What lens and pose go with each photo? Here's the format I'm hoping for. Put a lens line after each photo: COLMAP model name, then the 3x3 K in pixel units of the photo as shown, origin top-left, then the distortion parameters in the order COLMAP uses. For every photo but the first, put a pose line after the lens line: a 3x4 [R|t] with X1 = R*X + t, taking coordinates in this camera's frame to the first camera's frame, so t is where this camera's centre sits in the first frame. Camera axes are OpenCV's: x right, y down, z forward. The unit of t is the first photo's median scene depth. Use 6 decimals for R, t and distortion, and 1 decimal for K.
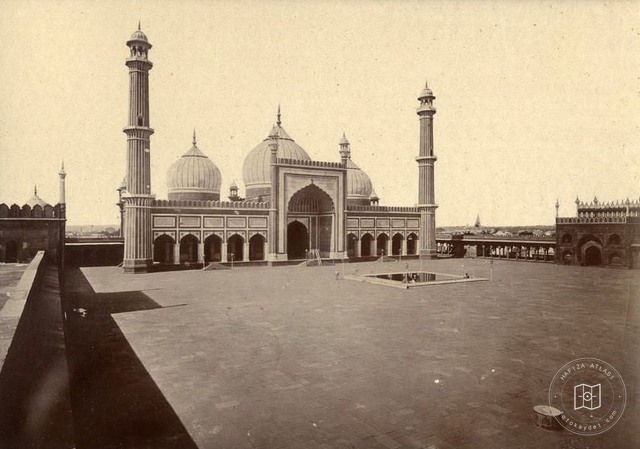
lens RADIAL K [[448.7, 0, 320.0], [0, 448.7, 224.5], [0, 0, 1]] dist [0.038409, -0.000758]
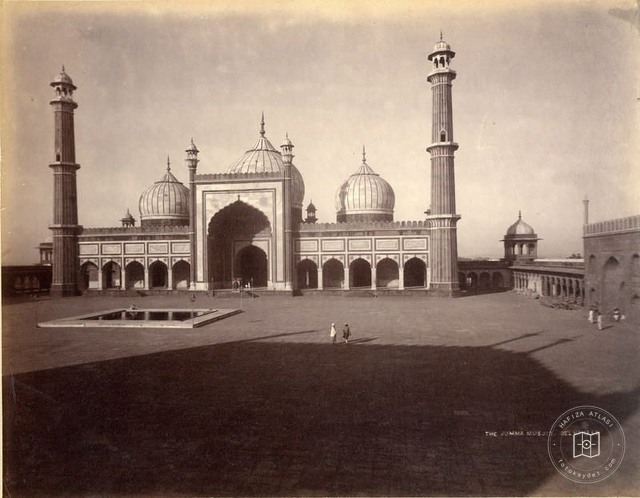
lens RADIAL K [[505.2, 0, 350.7], [0, 505.2, 255.5], [0, 0, 1]] dist [0.001684, -0.000030]
pose [[0.776103, -0.007570, -0.630561, 0.727410], [0.020216, 0.999713, 0.012881, 0.004679], [0.630282, -0.022744, 0.776033, 0.388340]]
